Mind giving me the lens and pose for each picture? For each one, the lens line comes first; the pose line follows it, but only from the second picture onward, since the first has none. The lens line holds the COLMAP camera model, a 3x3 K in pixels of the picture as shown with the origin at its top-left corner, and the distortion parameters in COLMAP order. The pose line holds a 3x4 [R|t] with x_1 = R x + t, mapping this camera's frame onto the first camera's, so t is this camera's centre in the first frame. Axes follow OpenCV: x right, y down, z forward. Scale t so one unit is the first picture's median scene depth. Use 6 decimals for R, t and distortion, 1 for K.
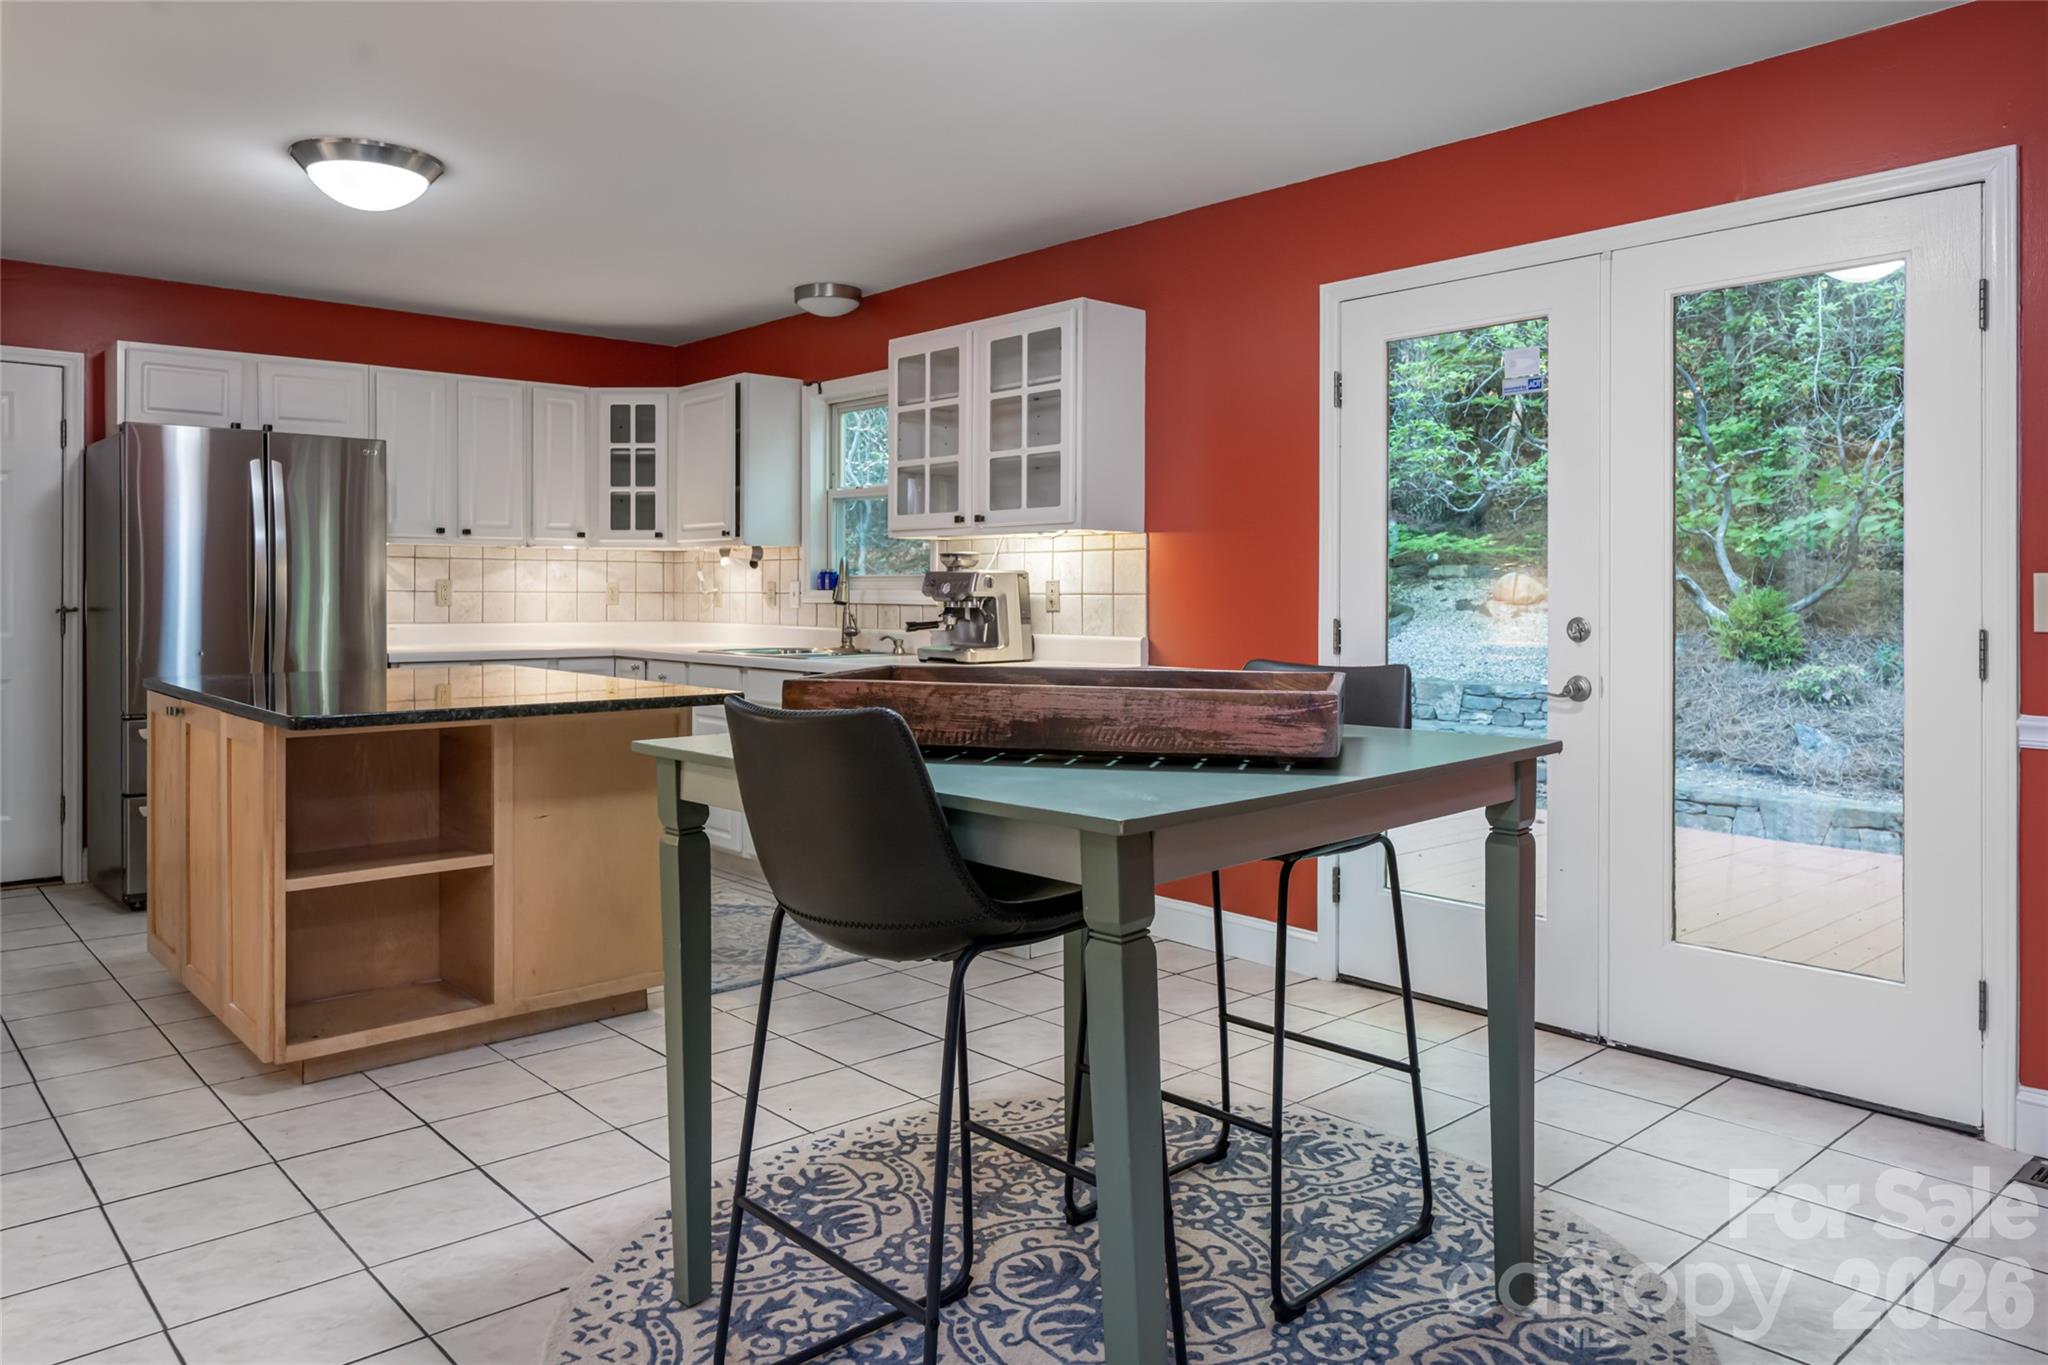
lens RADIAL K [[1395.6, 0, 1029.1], [0, 1395.6, 592.7], [0, 0, 1]] dist [0.001200, -0.000553]
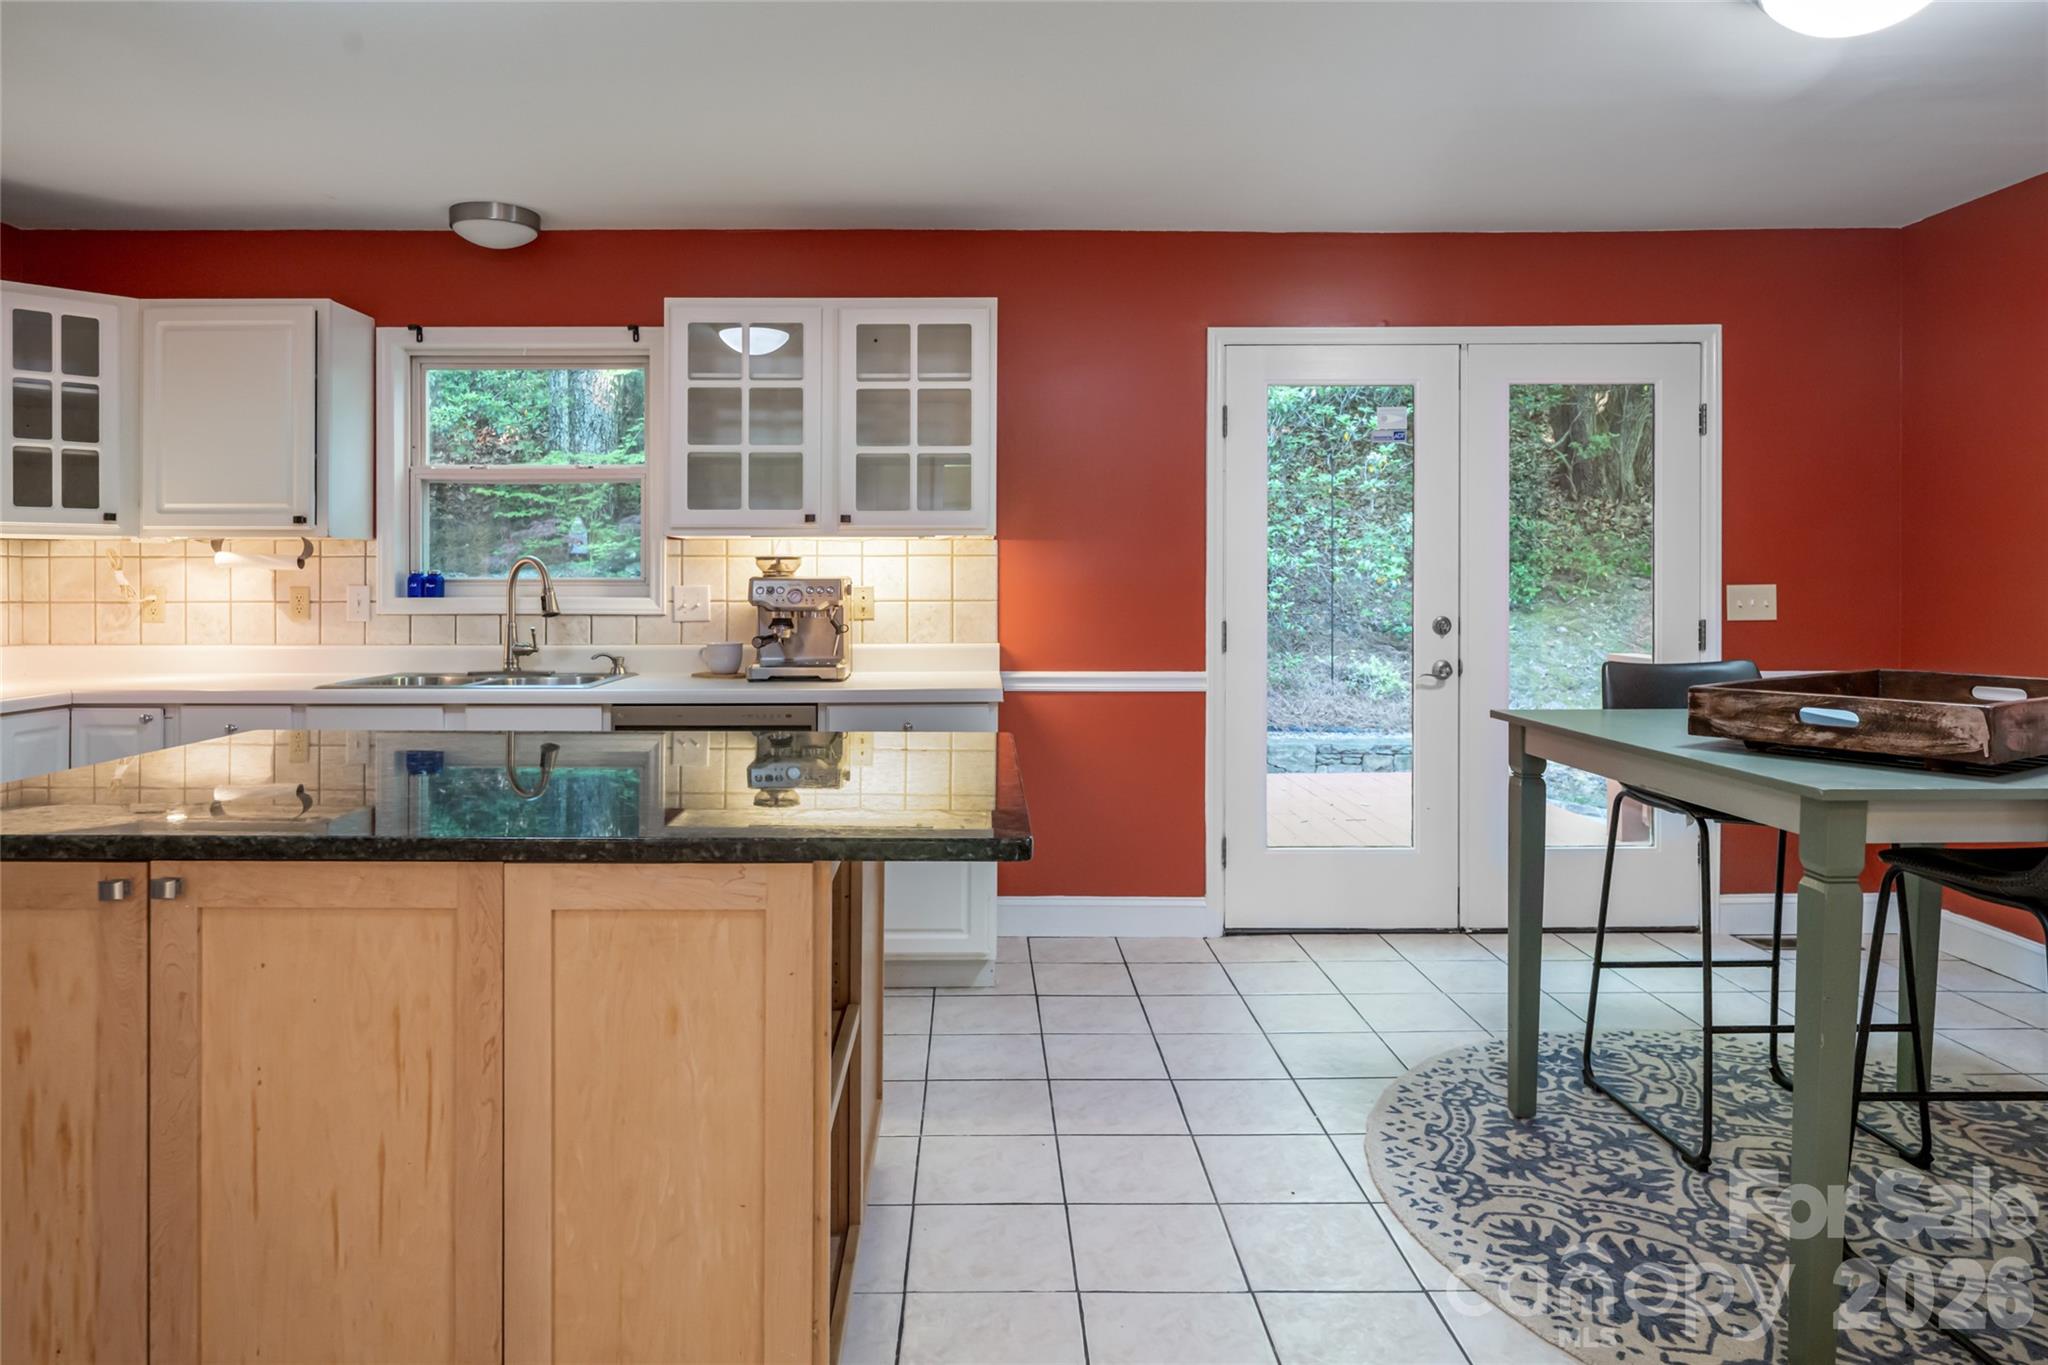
lens RADIAL K [[1229.8, 0, 980.8], [0, 1229.8, 593.4], [0, 0, 1]] dist [-0.002493, 0.000690]
pose [[0.669638, -0.009620, 0.742626, -0.526503], [0.003052, 0.999943, 0.010202, -0.012015], [-0.742682, -0.004565, 0.669629, 0.373544]]
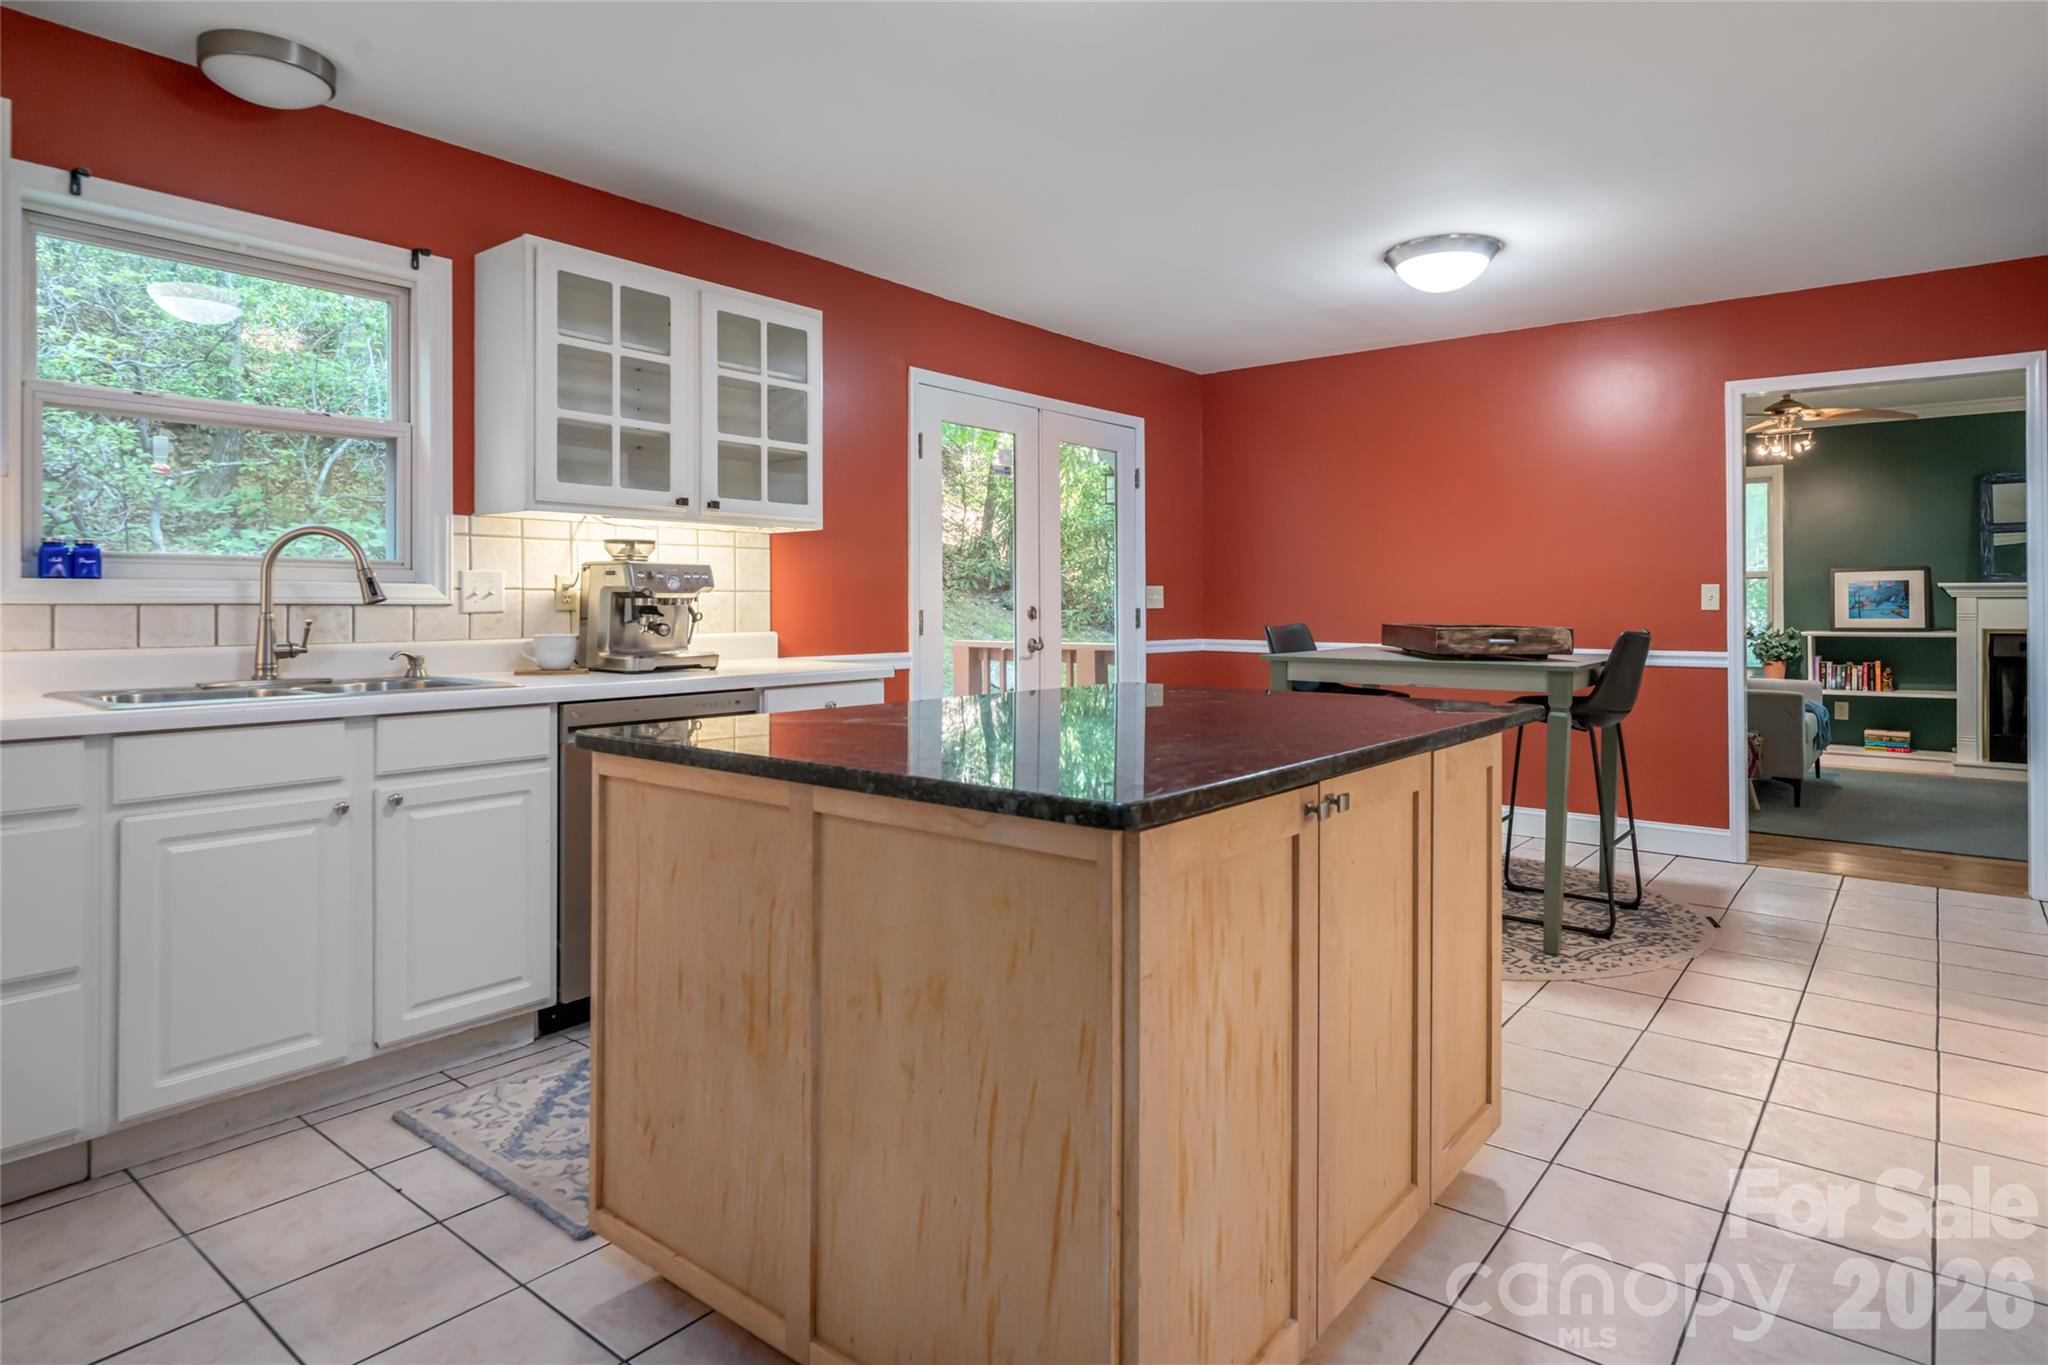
lens RADIAL K [[1133.3, 0, 1024.2], [0, 1133.3, 609.9], [0, 0, 1]] dist [-0.000681, 0.000341]
pose [[-0.154886, -0.007657, 0.987903, -0.725110], [0.000399, 0.999969, 0.007813, 0.007733], [-0.987932, 0.001605, -0.154878, 0.850040]]
